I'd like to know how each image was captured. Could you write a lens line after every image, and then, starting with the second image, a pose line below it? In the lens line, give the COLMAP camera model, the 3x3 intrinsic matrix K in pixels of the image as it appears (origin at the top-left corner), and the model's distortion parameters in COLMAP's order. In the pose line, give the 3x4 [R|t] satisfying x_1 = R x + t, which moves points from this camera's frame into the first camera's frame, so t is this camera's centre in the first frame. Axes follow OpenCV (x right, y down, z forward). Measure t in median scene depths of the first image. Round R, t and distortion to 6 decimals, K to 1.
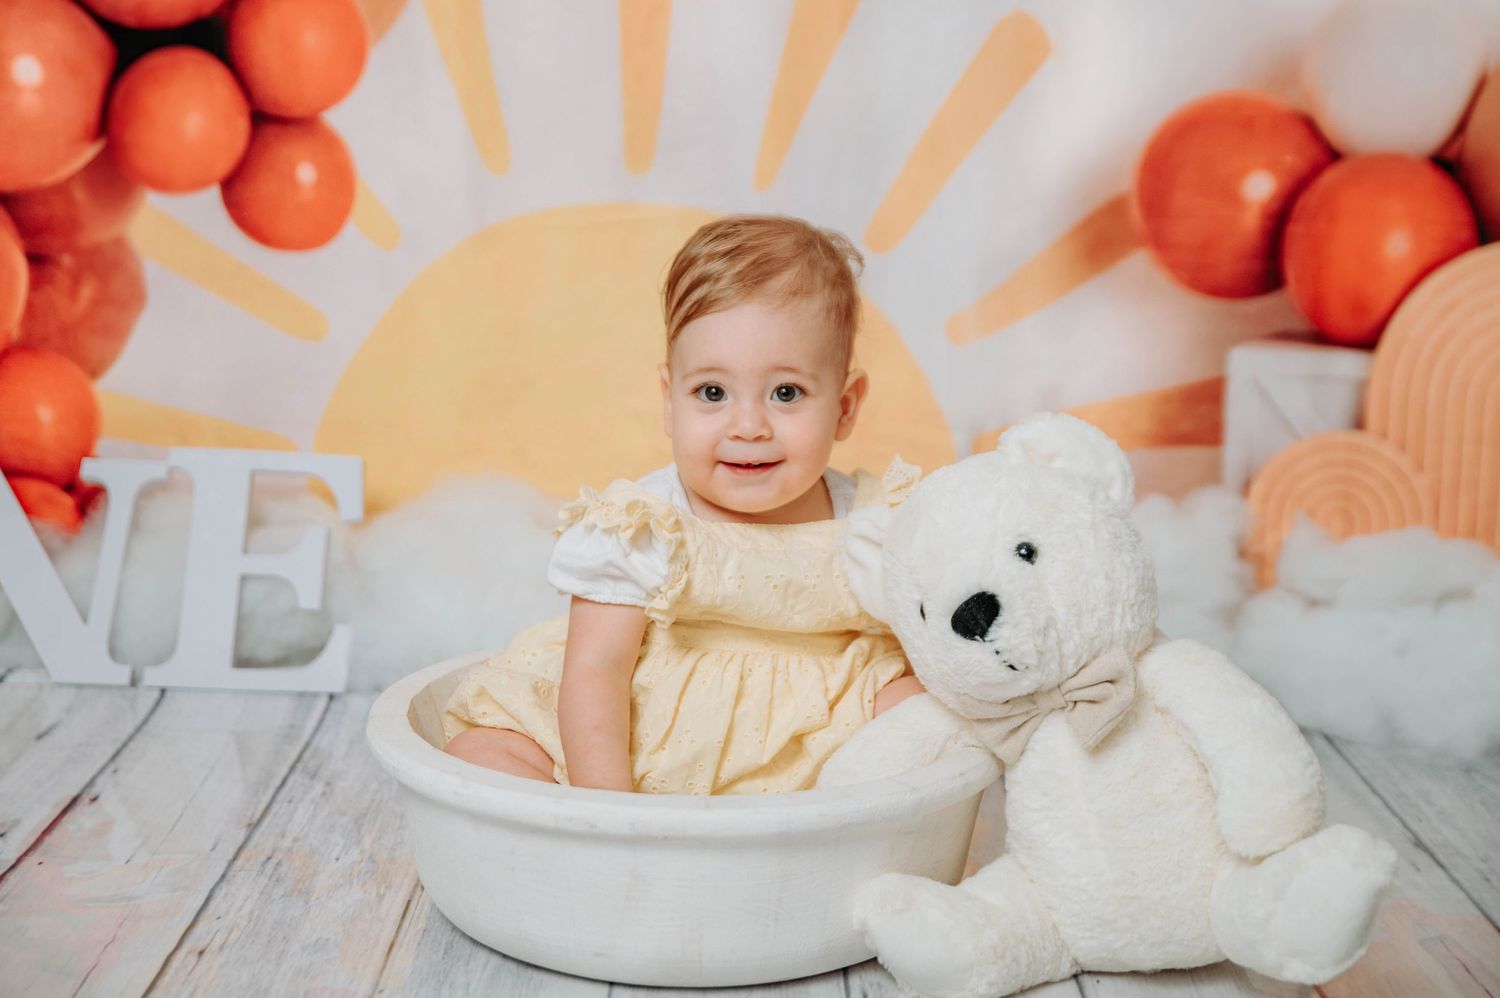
lens RADIAL K [[2130.7, 0, 753.4], [0, 2130.7, 456.5], [0, 0, 1]] dist [0.040203, 0.075992]
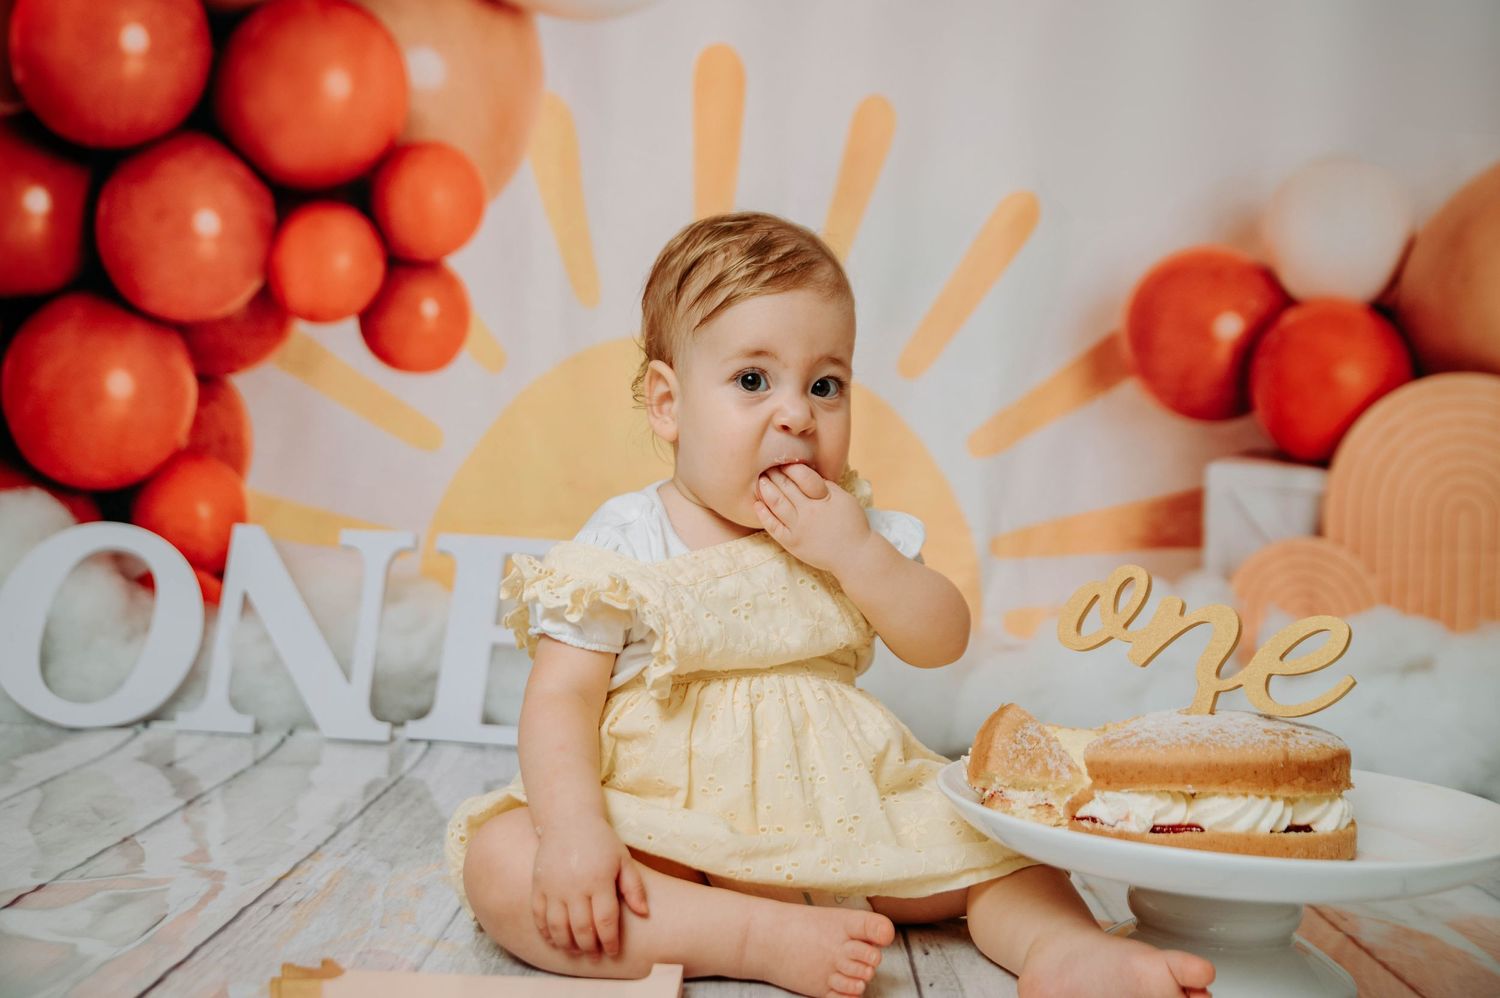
lens RADIAL K [[1541.6, 0, 760.0], [0, 1541.6, 500.1], [0, 0, 1]] dist [-0.019758, 0.006487]
pose [[0.999853, 0.010819, -0.013270, -0.012358], [-0.012617, 0.989506, -0.143938, 0.098284], [0.011574, 0.144084, 0.989498, 0.169631]]
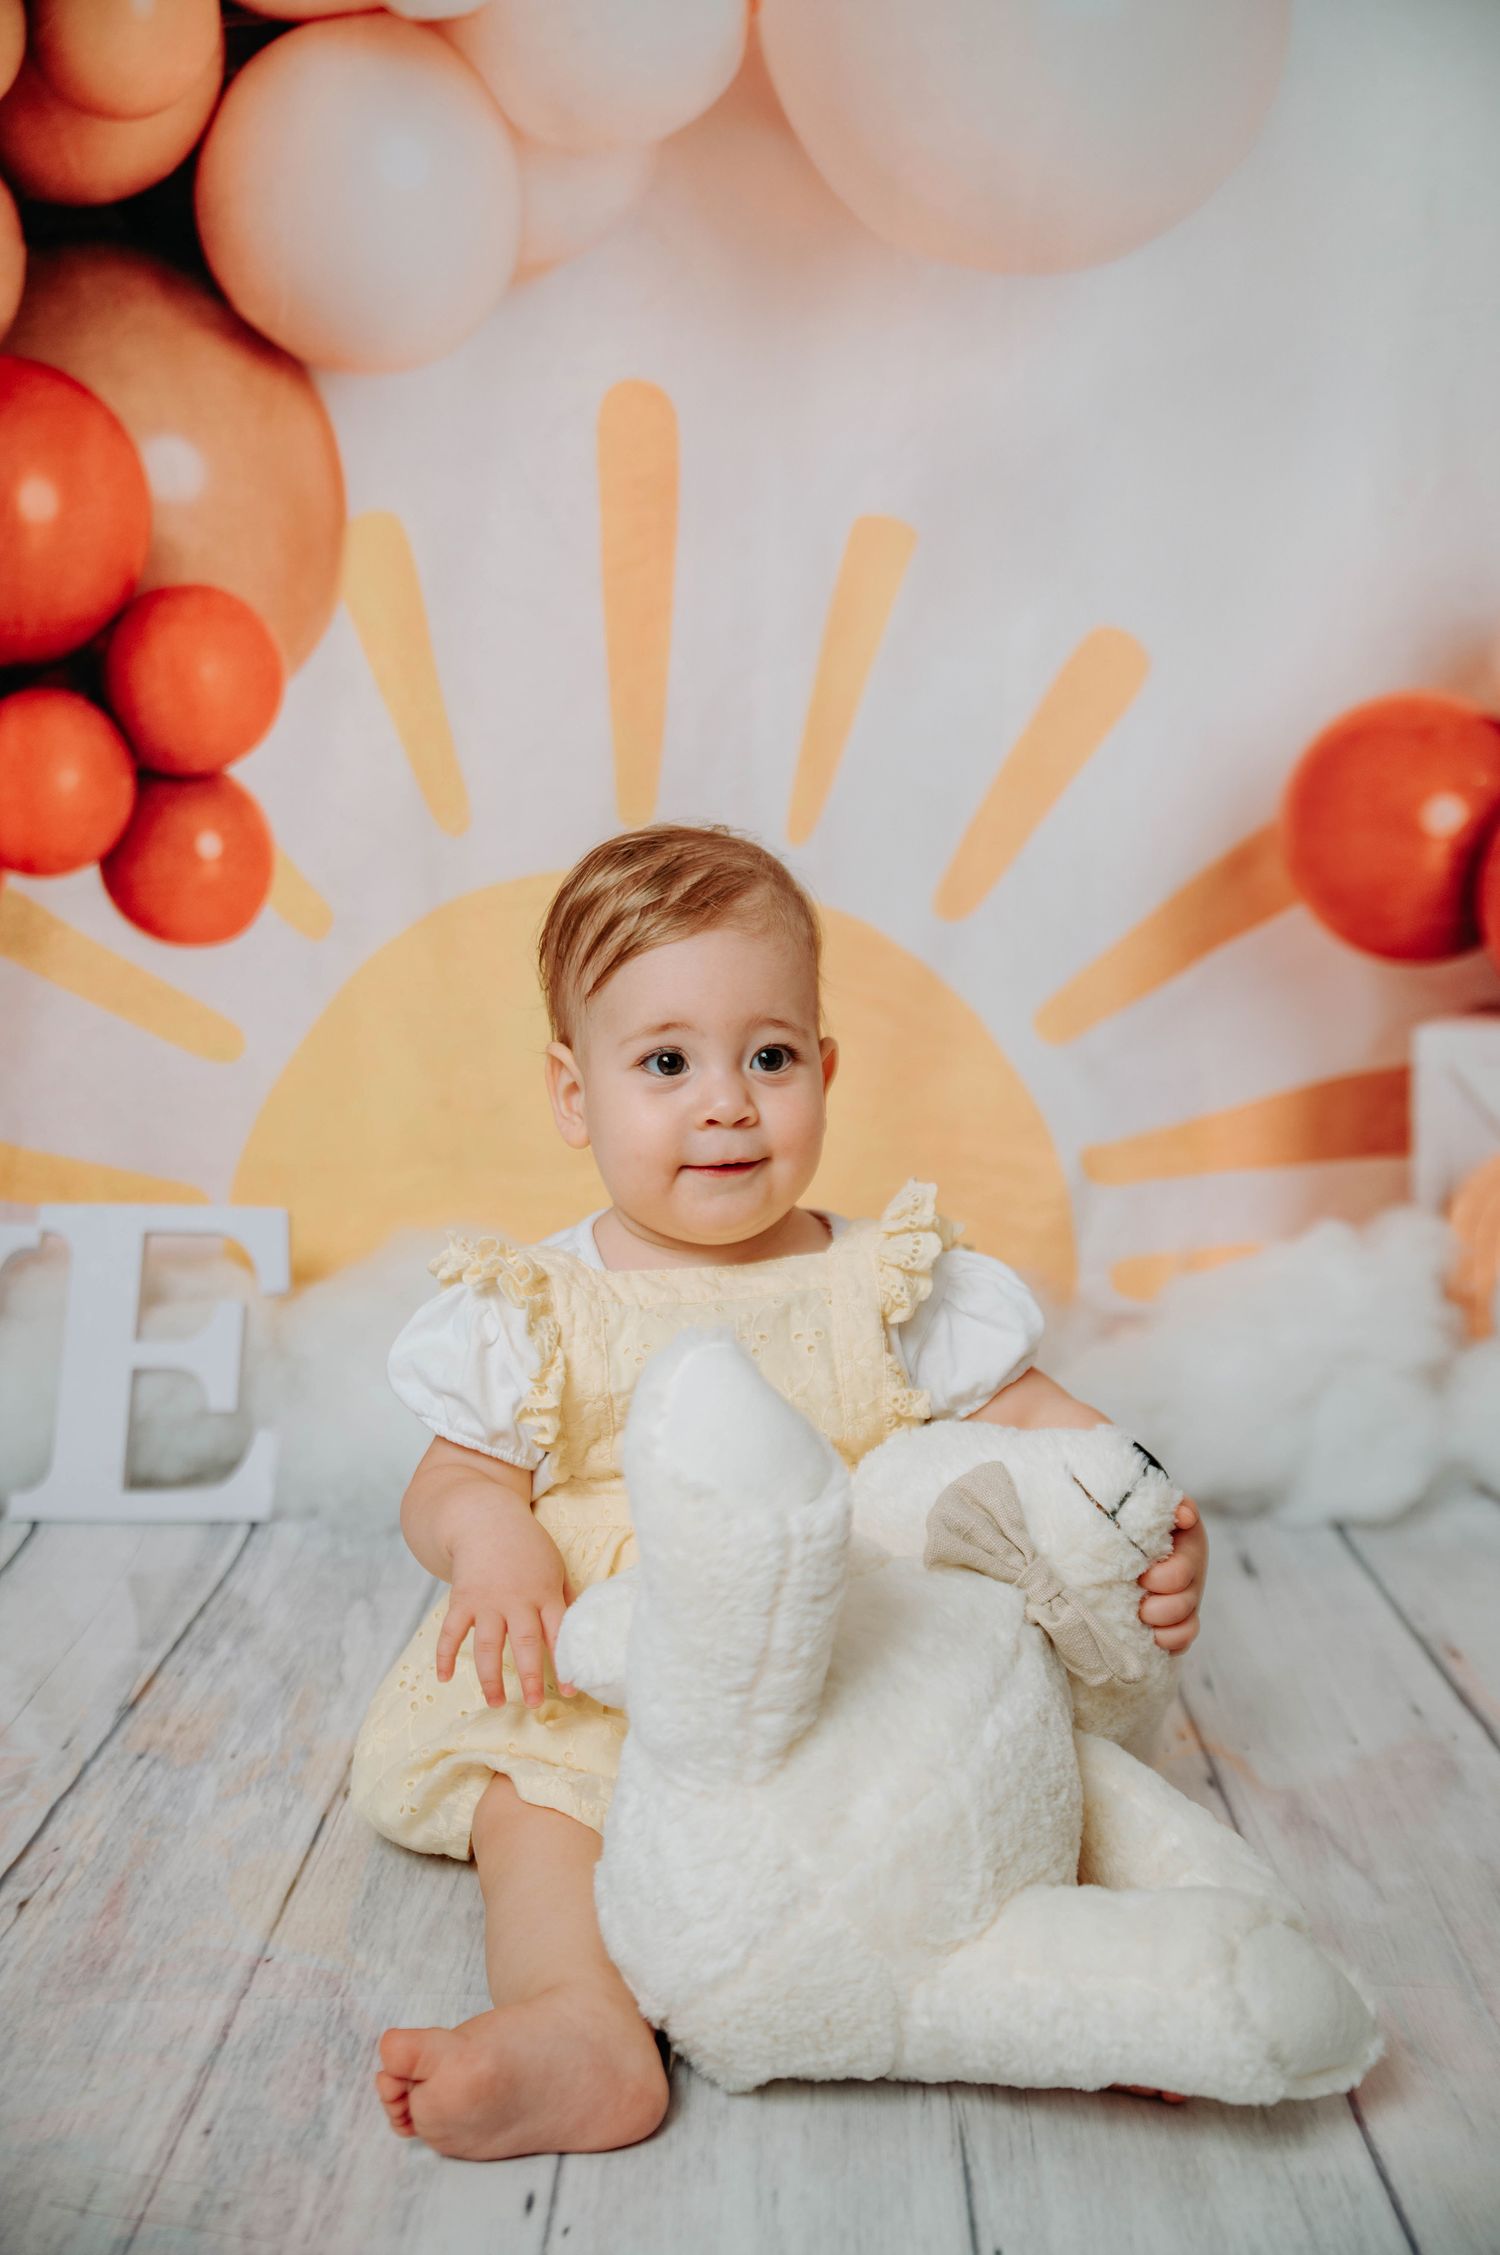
lens RADIAL K [[2397.9, 0, 789.8], [0, 2397.9, 1132.0], [0, 0, 1]] dist [-0.020292, 0.040779]
pose [[0.999222, -0.036157, -0.015768, 0.011126], [0.035567, 0.998712, -0.036189, 0.010466], [0.017056, 0.035600, 0.999221, 0.144900]]
